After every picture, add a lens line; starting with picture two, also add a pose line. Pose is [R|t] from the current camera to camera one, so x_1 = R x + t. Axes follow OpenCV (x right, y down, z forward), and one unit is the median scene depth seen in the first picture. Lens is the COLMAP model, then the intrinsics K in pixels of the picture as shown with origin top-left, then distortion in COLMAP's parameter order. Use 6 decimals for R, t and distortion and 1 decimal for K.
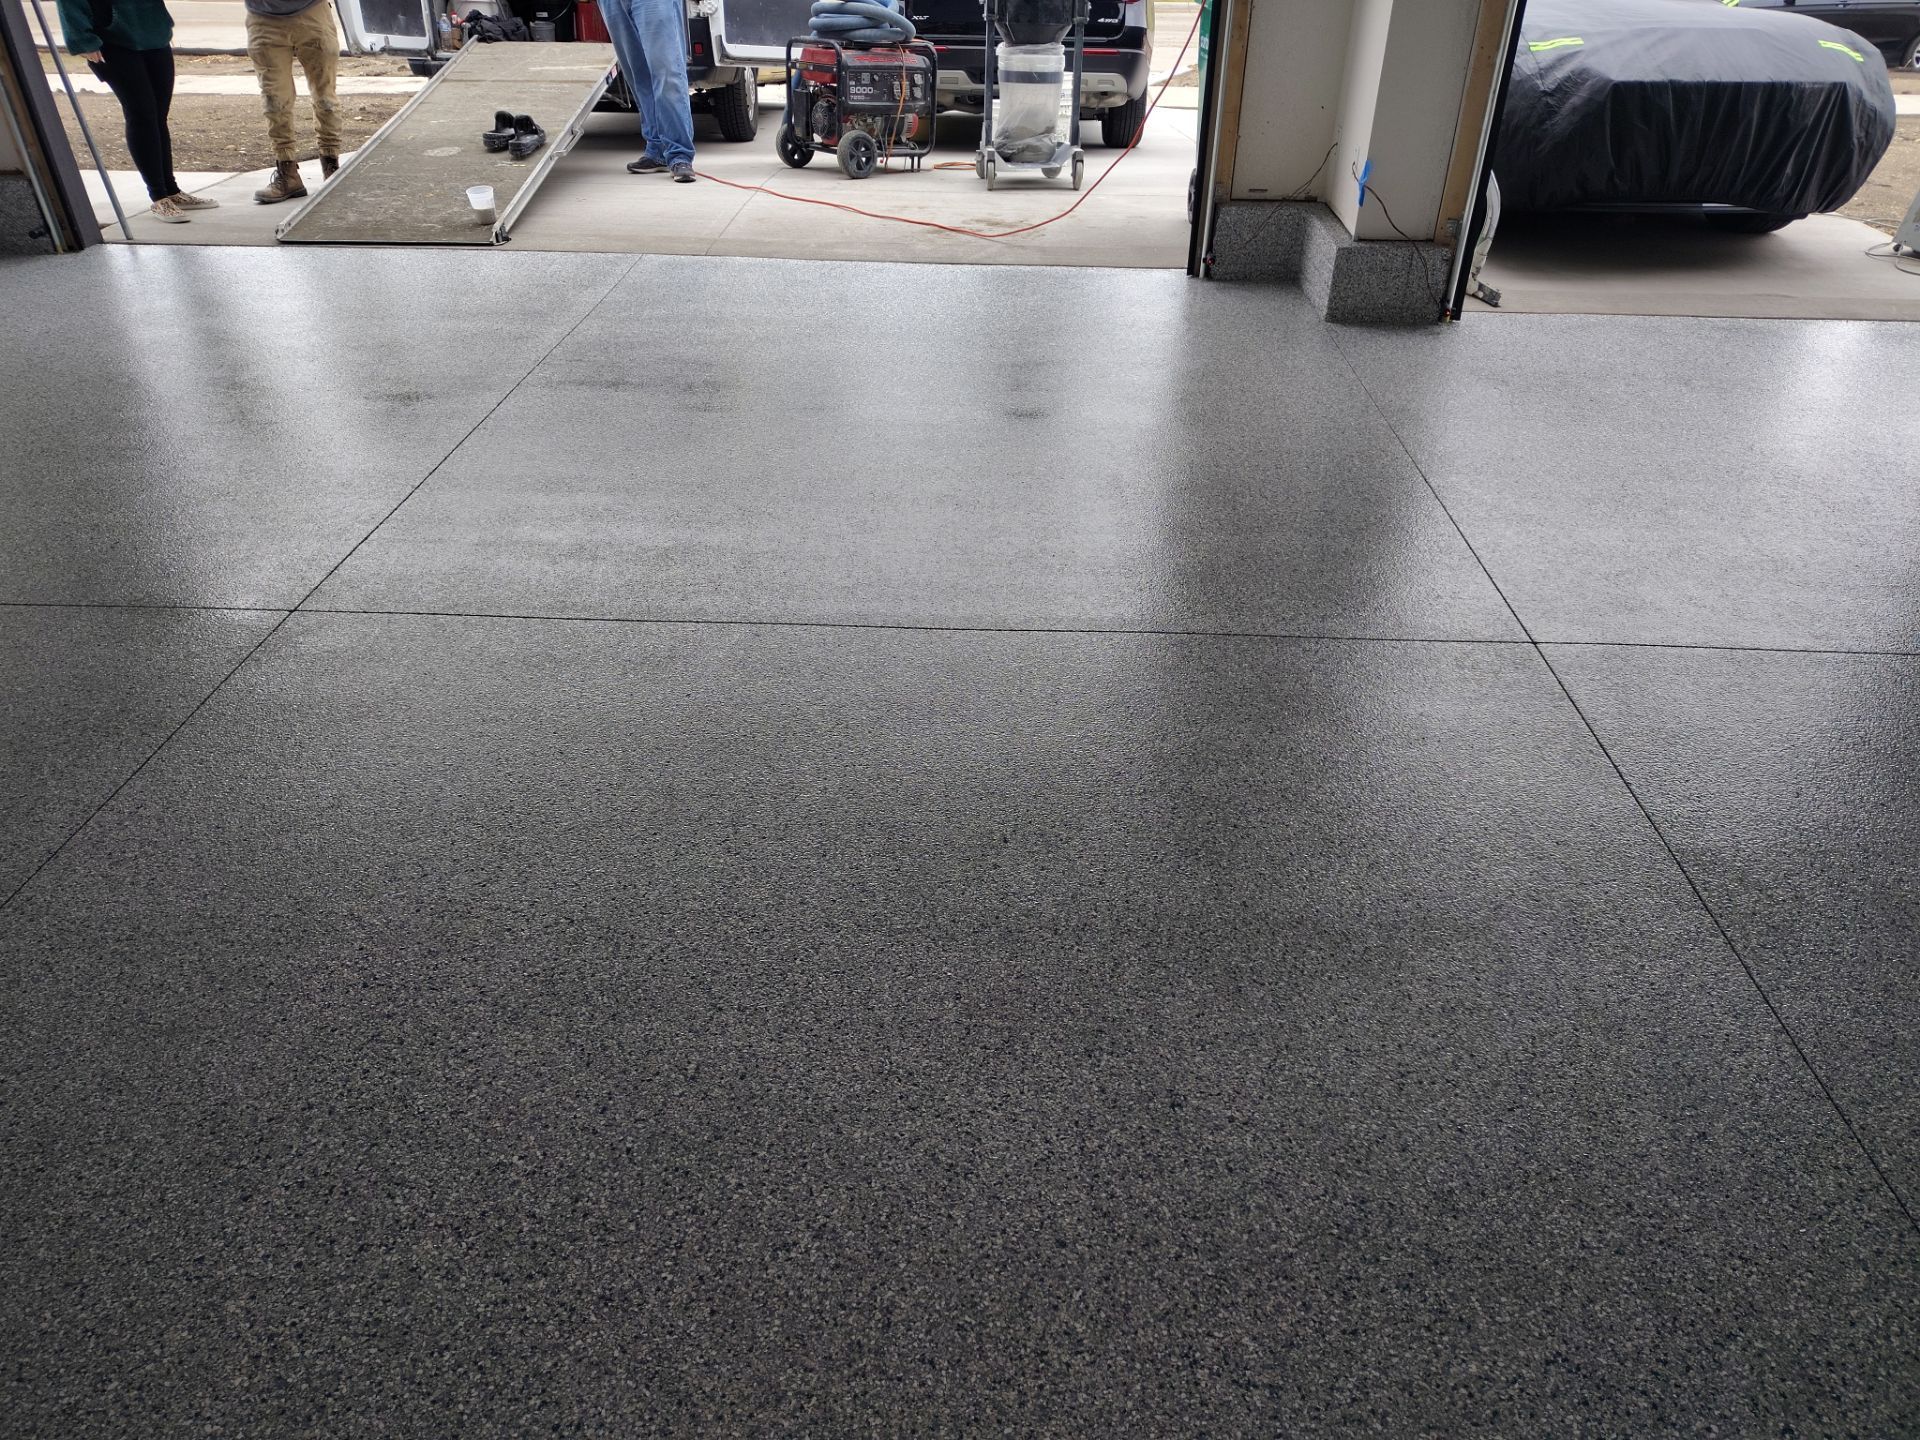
lens RADIAL K [[1304.8, 0, 961.2], [0, 1304.8, 781.6], [0, 0, 1]] dist [0.000074, 0.003323]
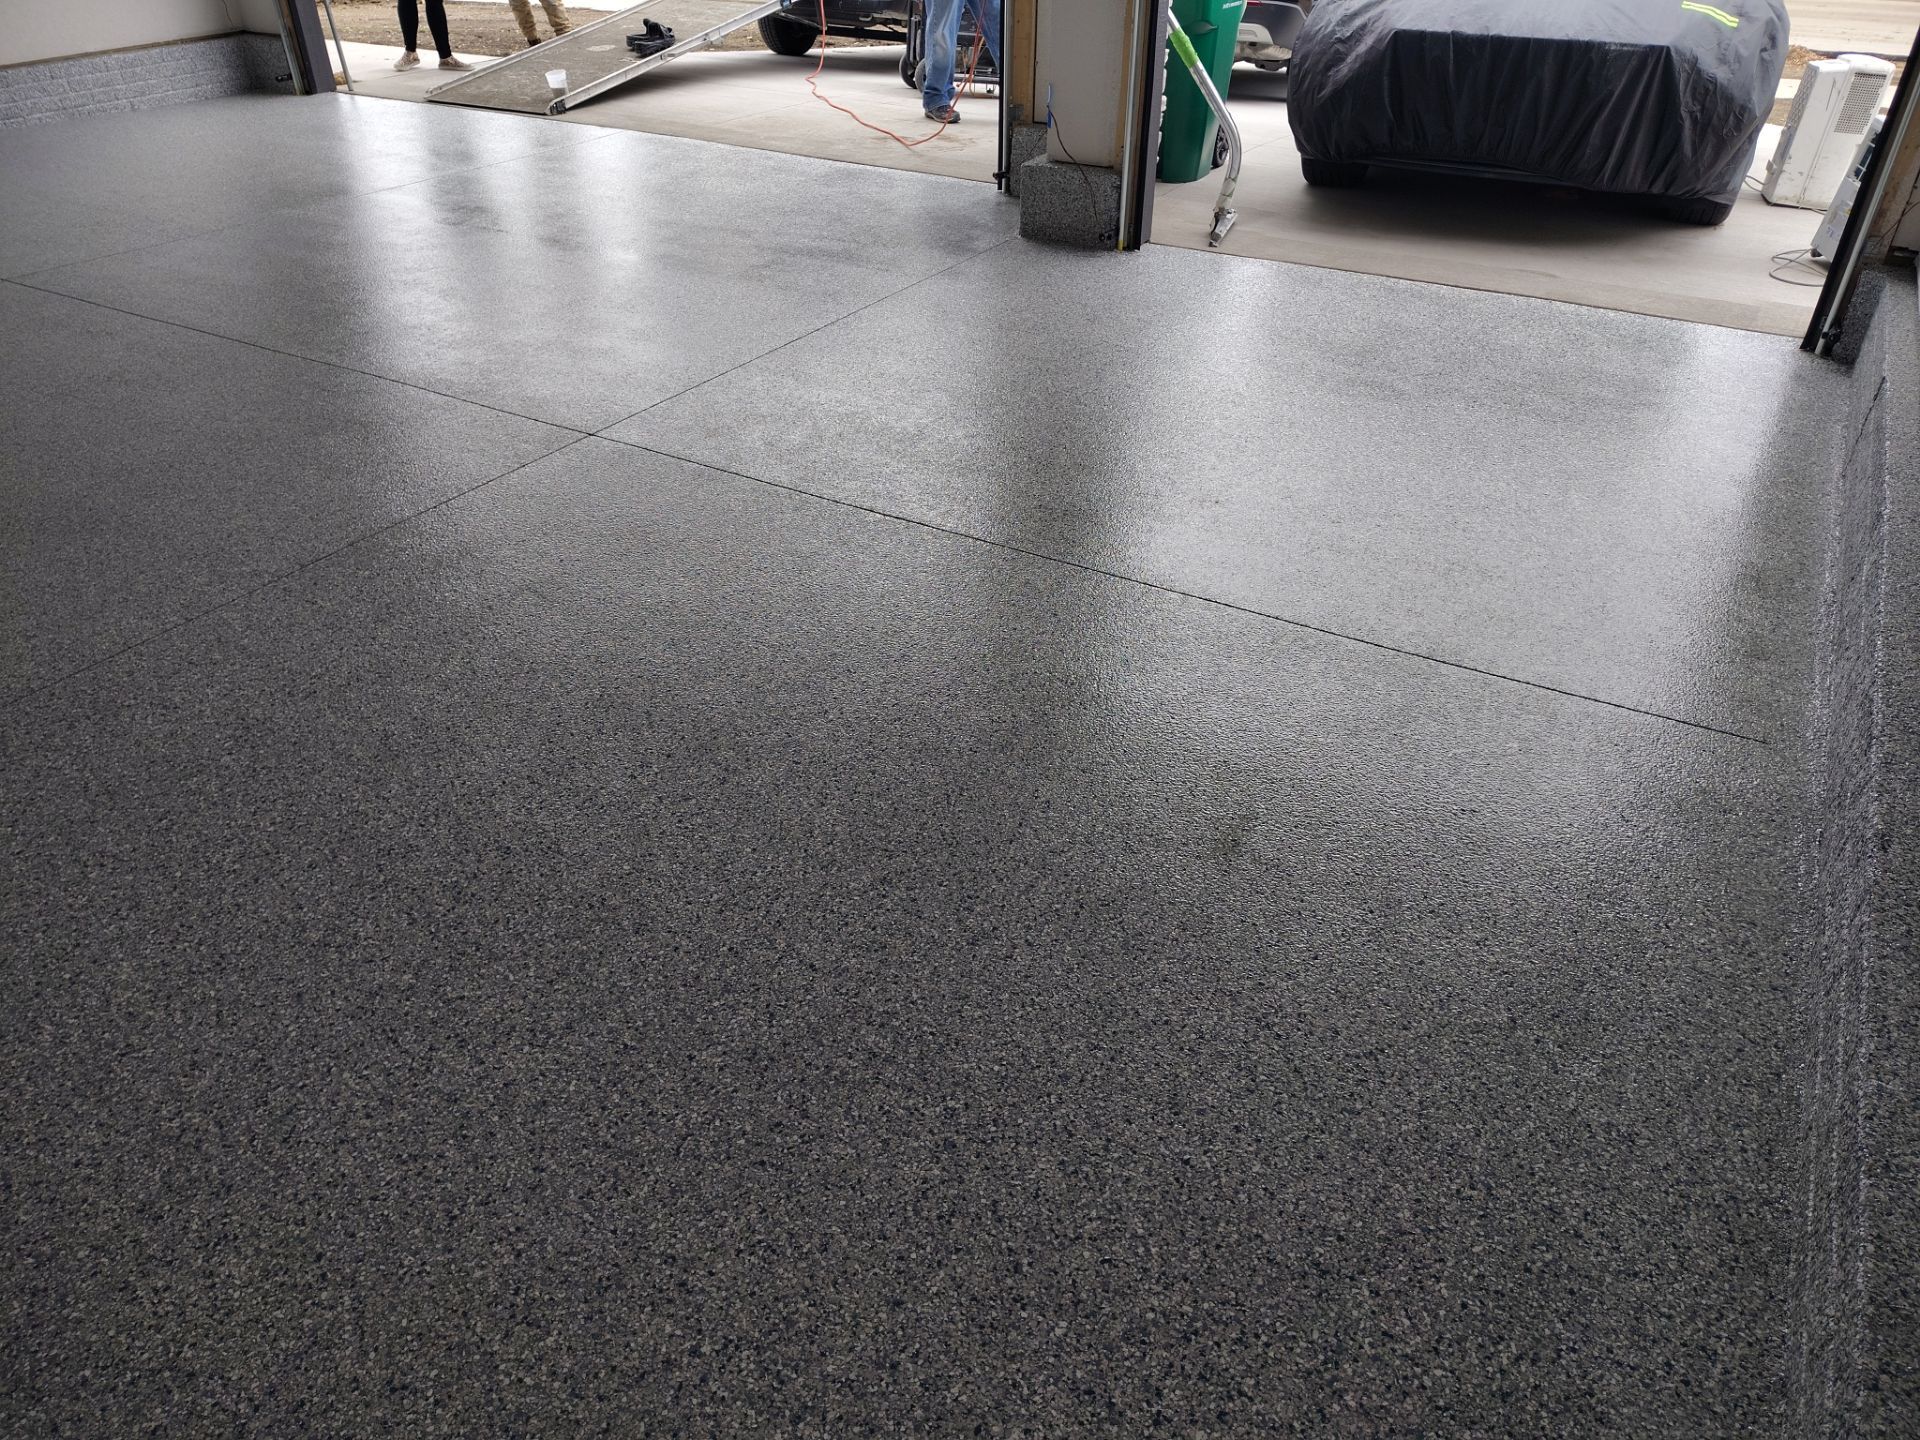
lens RADIAL K [[1329.2, 0, 955.4], [0, 1329.2, 728.1], [0, 0, 1]] dist [0.032586, -0.035026]
pose [[0.876879, 0.262849, -0.402484, 0.705724], [-0.272662, 0.961513, 0.033891, 0.011551], [0.395901, 0.080024, 0.914800, 0.011755]]
